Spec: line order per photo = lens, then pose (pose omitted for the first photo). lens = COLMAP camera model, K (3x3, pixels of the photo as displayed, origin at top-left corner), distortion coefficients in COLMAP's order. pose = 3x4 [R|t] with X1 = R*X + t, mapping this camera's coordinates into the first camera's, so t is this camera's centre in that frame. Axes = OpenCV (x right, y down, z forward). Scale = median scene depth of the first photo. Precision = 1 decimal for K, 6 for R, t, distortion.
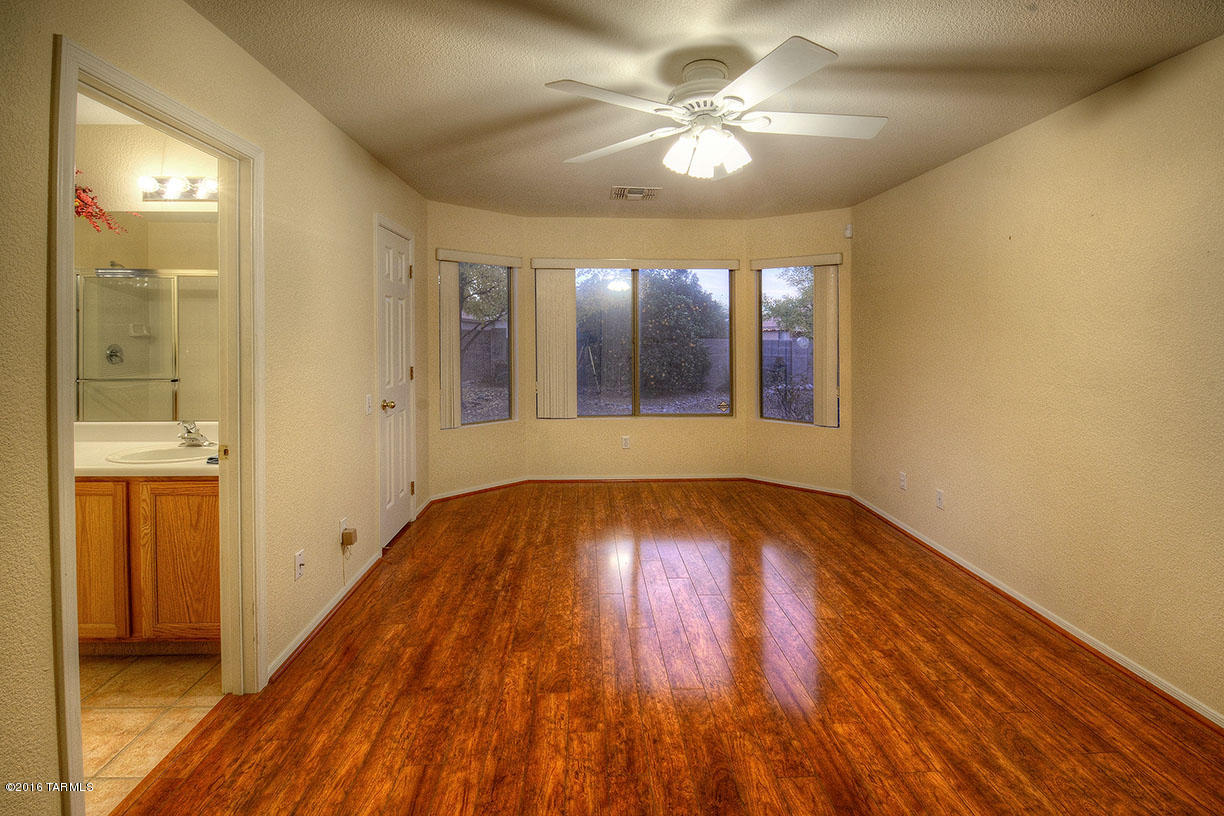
lens RADIAL K [[572.1, 0, 614.0], [0, 572.1, 328.8], [0, 0, 1]] dist [-0.004265, -0.001138]
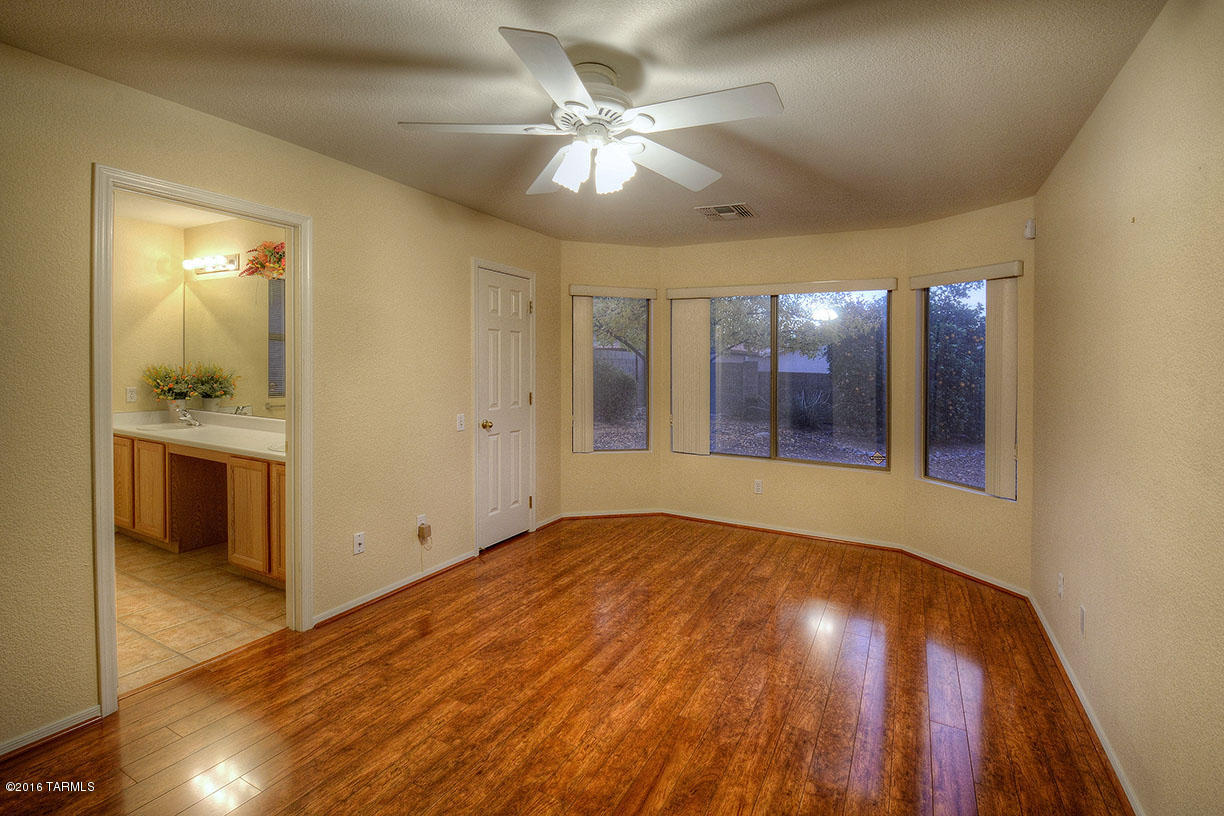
lens RADIAL K [[573.7, 0, 612.7], [0, 573.7, 381.4], [0, 0, 1]] dist [-0.010865, -0.000559]
pose [[0.860940, 0.029871, -0.507829, 0.472224], [-0.010864, 0.999127, 0.040350, -0.005936], [0.508591, -0.029222, 0.860512, 0.169599]]
